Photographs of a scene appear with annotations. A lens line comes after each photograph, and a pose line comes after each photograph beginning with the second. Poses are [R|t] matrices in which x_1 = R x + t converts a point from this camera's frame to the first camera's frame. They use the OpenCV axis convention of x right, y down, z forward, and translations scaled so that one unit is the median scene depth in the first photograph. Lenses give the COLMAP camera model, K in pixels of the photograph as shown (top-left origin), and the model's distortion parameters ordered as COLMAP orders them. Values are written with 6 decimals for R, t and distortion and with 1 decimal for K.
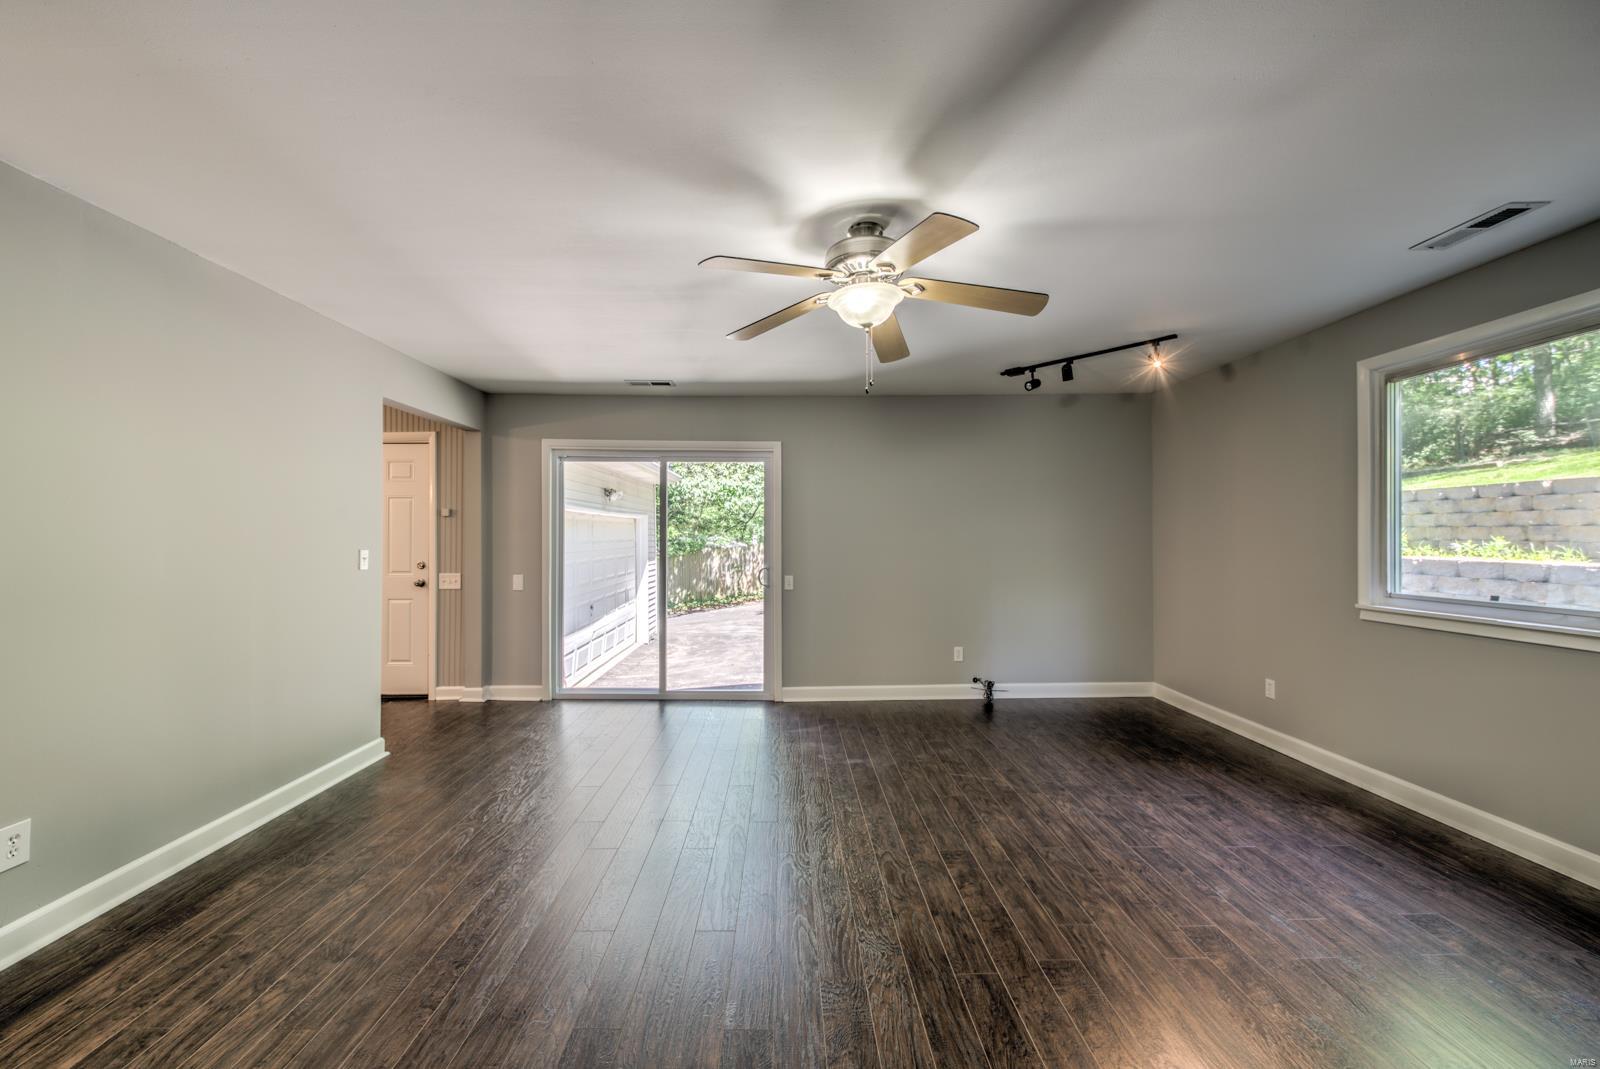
lens RADIAL K [[619.4, 0, 790.1], [0, 619.4, 534.6], [0, 0, 1]] dist [0.000747, -0.004182]
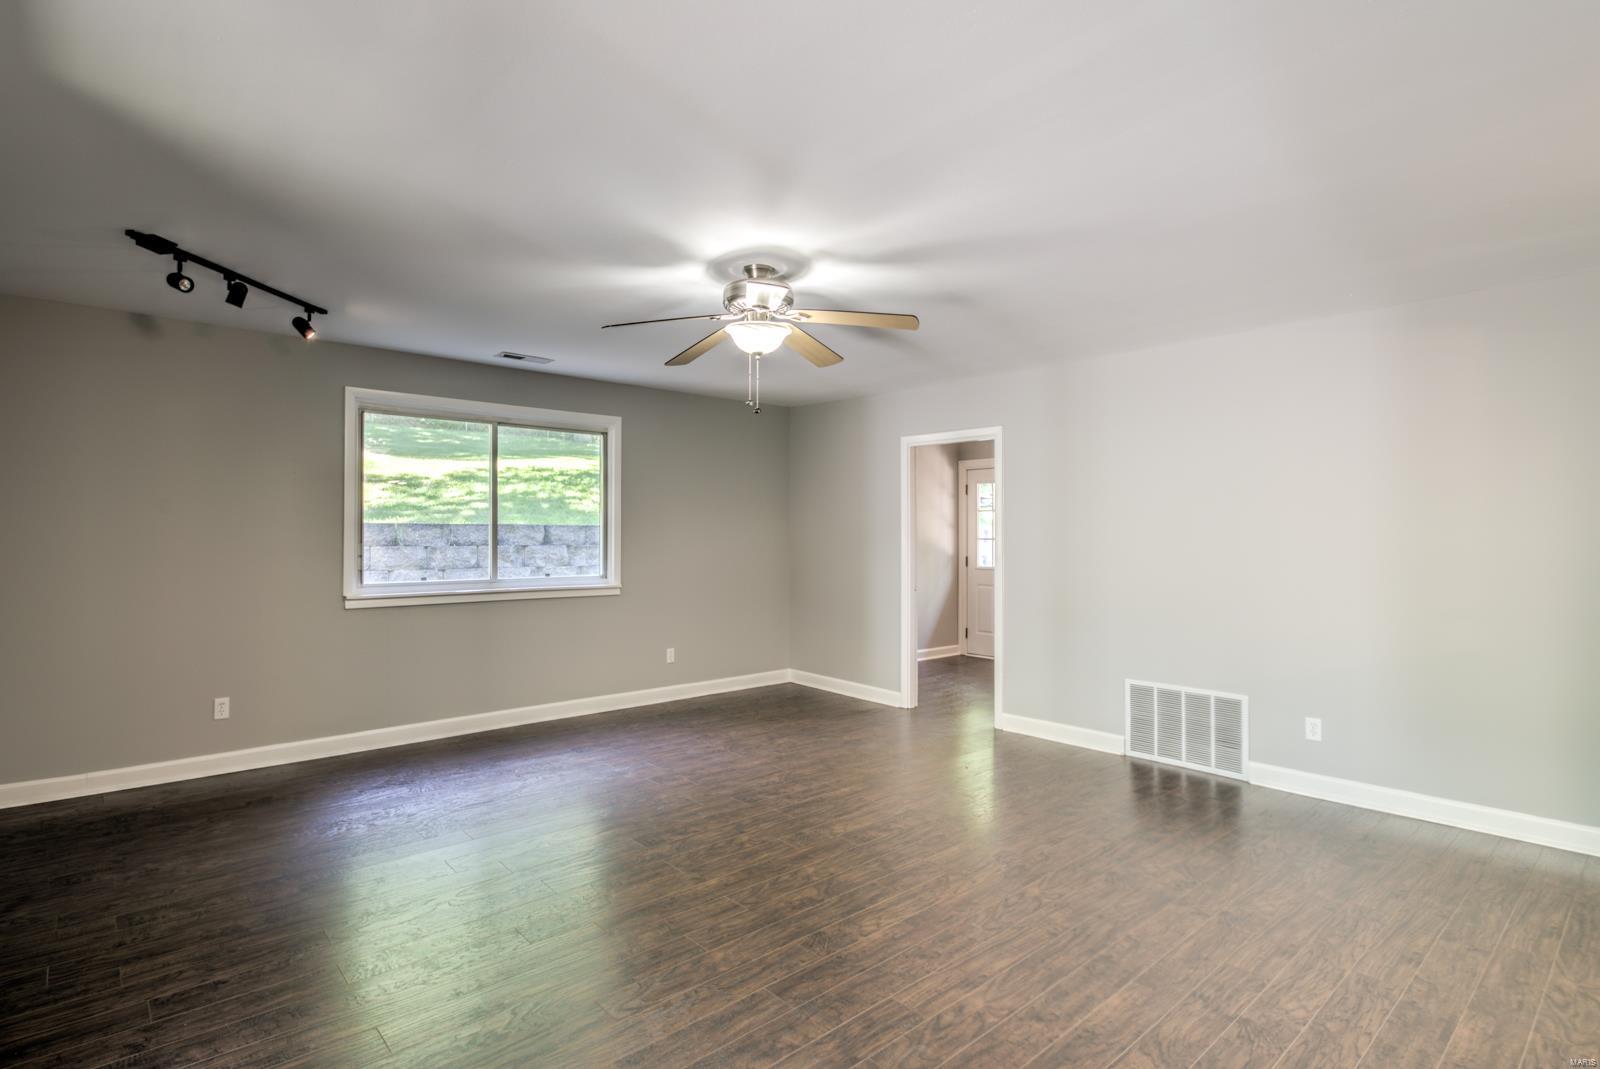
lens RADIAL K [[781.0, 0, 740.7], [0, 781.0, 535.1], [0, 0, 1]] dist [0.001591, 0.000330]
pose [[-0.632211, -0.000484, 0.774796, -0.877075], [-0.004748, 0.999983, -0.003250, -0.000387], [-0.774782, -0.005733, -0.632202, 1.747103]]
